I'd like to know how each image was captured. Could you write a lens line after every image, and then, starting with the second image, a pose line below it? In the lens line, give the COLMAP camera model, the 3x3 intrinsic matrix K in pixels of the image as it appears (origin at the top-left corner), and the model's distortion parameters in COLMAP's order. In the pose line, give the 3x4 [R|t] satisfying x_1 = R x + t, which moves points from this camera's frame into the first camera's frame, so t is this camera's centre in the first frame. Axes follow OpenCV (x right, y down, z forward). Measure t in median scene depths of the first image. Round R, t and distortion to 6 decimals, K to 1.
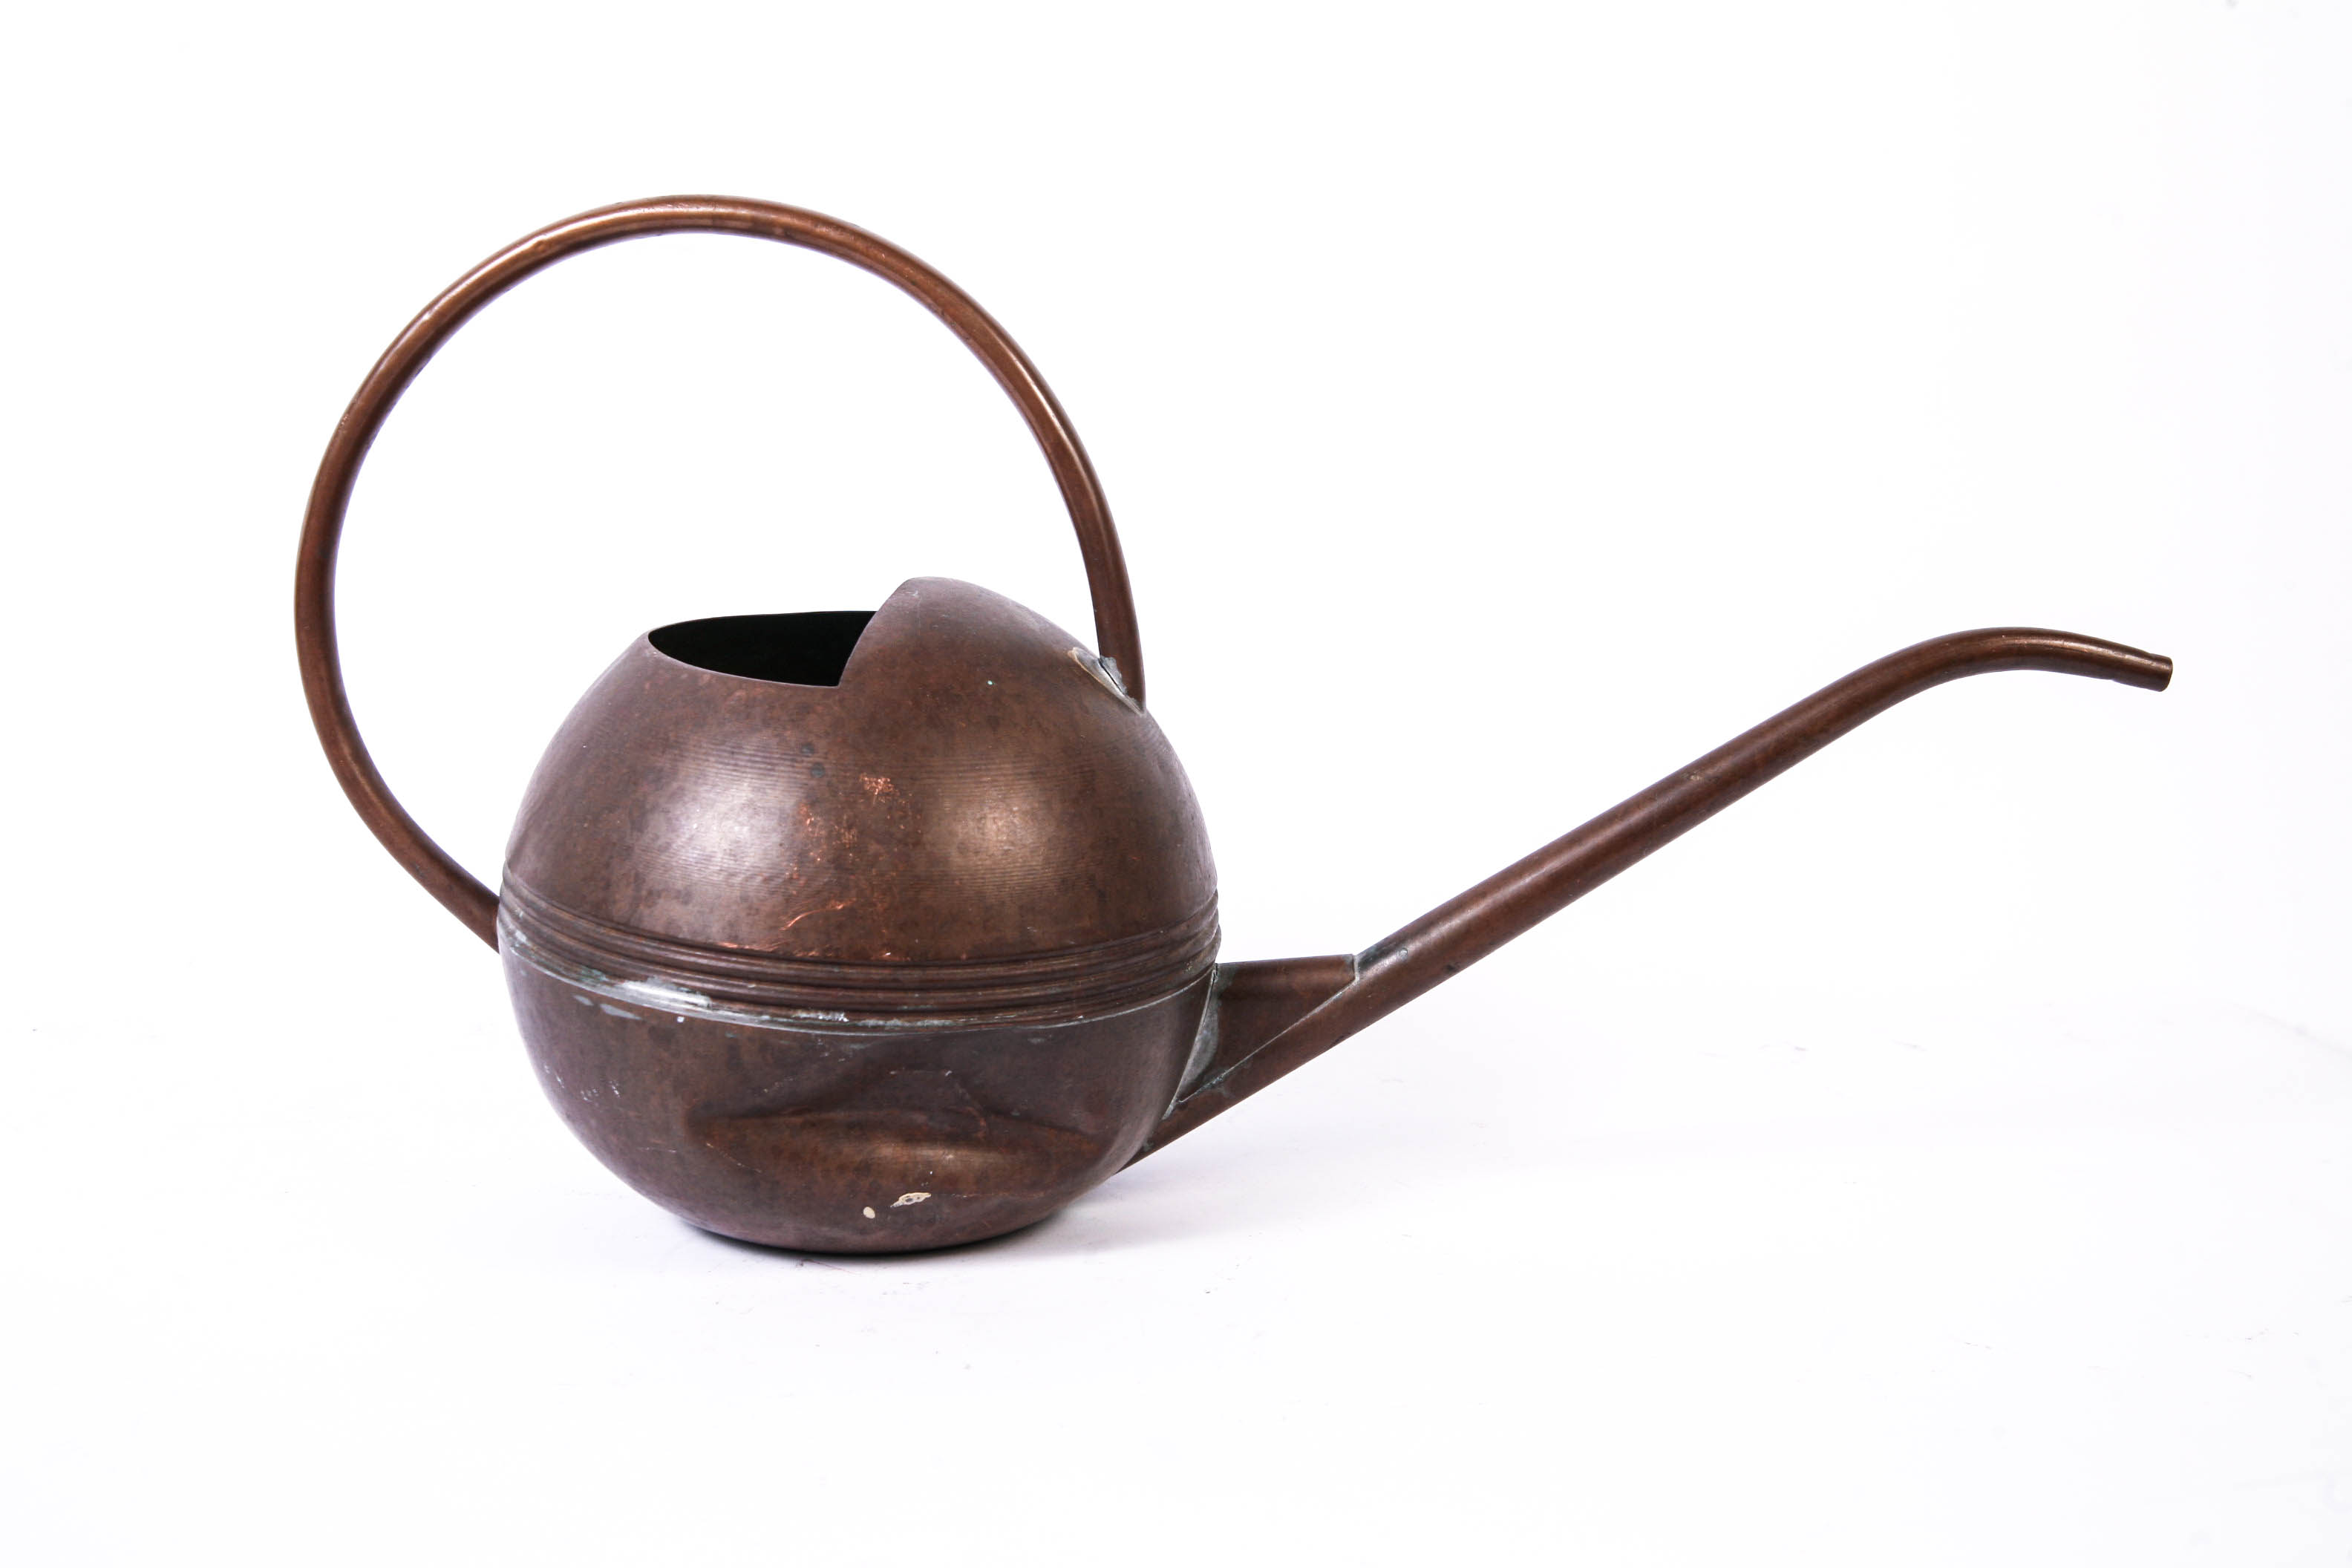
lens RADIAL K [[2766.7, 0, 1176.0], [0, 2766.7, 784.0], [0, 0, 1]] dist [-0.001159, -0.002204]
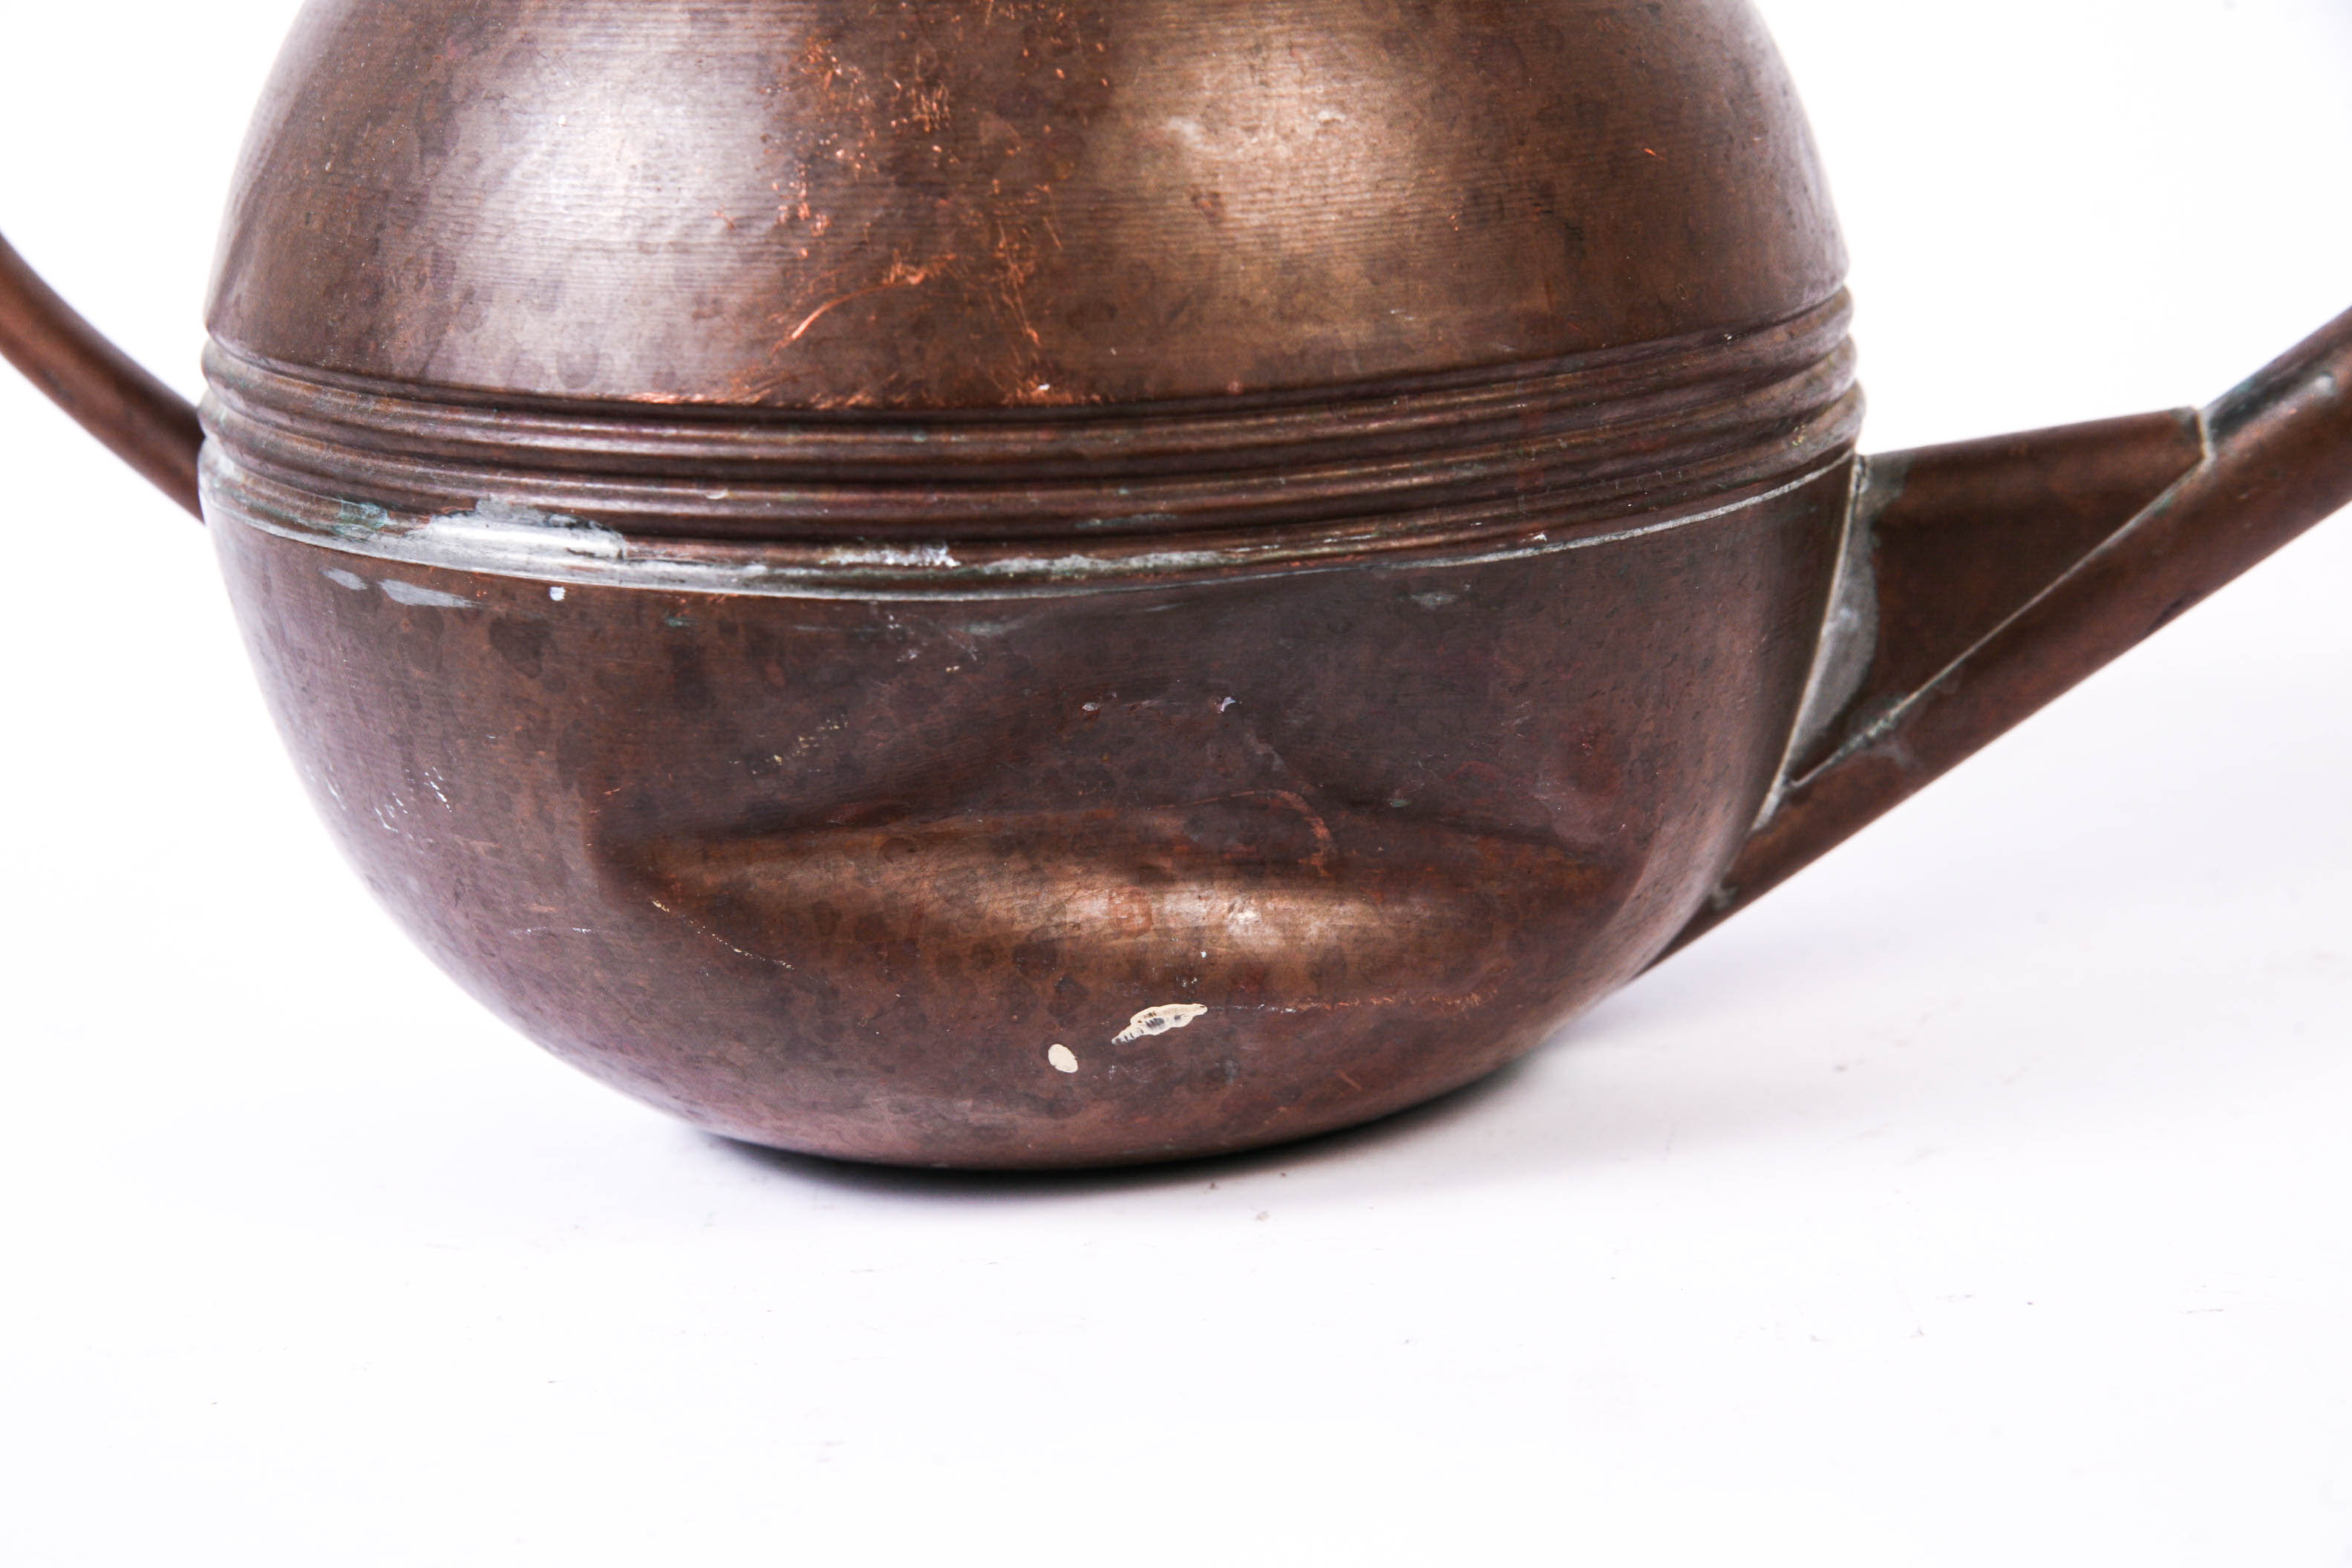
lens RADIAL K [[3943.9, 0, 1176.0], [0, 3943.9, 784.0], [0, 0, 1]] dist [-0.005972, 0.062237]
pose [[0.989113, -0.061661, -0.133617, -0.012549], [0.065528, 0.997544, 0.024740, 0.103255], [0.131763, -0.033227, 0.990724, 0.428558]]
